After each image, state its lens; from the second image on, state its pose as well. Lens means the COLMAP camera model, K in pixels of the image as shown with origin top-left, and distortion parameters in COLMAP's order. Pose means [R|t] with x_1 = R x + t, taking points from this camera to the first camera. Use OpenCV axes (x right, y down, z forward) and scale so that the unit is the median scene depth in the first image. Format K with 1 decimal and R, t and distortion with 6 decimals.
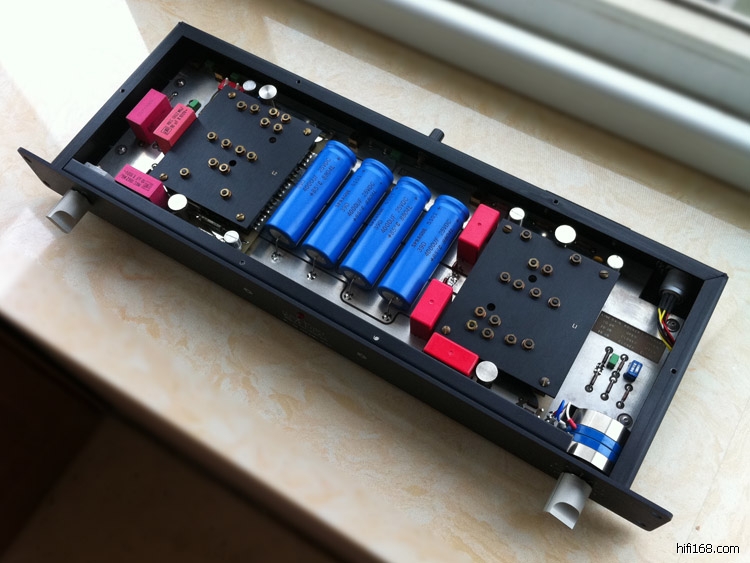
lens RADIAL K [[750.8, 0, 379.3], [0, 750.8, 298.0], [0, 0, 1]] dist [0.061330, -0.298033]
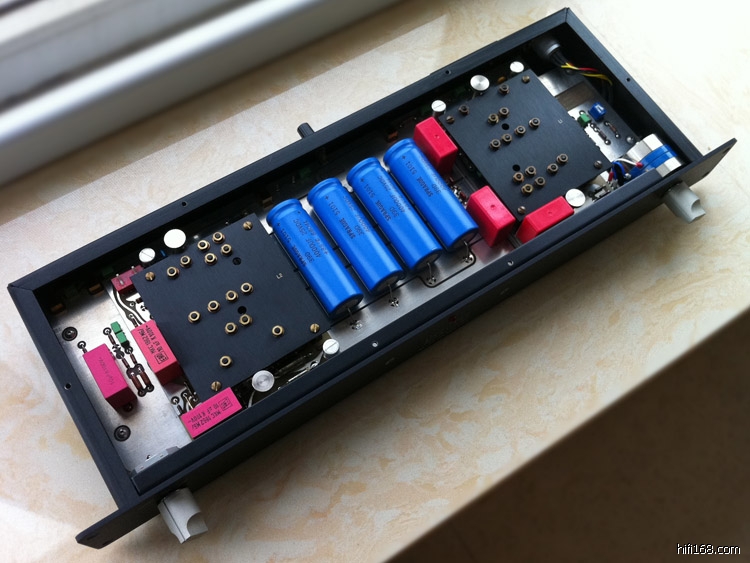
lens RADIAL K [[750.8, 0, 379.3], [0, 750.8, 298.0], [0, 0, 1]] dist [0.061330, -0.298033]
pose [[0.413397, -0.803445, 0.428462, -0.484210], [0.780952, 0.554811, 0.286879, -0.309193], [-0.468207, 0.216014, 0.856808, 0.184948]]
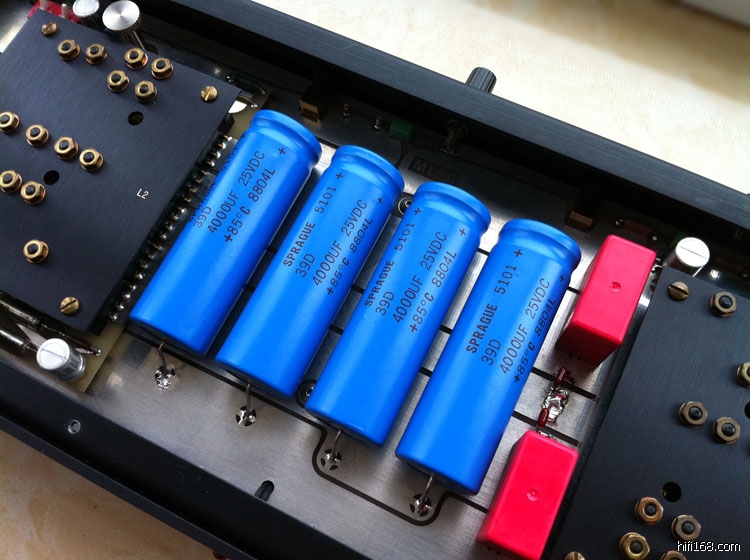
lens RADIAL K [[750.8, 0, 379.3], [0, 750.8, 296.5], [0, 0, 1]] dist [0.061330, -0.298033]
pose [[0.995929, -0.081937, 0.037577, -0.019360], [0.078323, 0.992926, 0.089234, -0.131650], [-0.044623, -0.085928, 0.995302, 0.528137]]
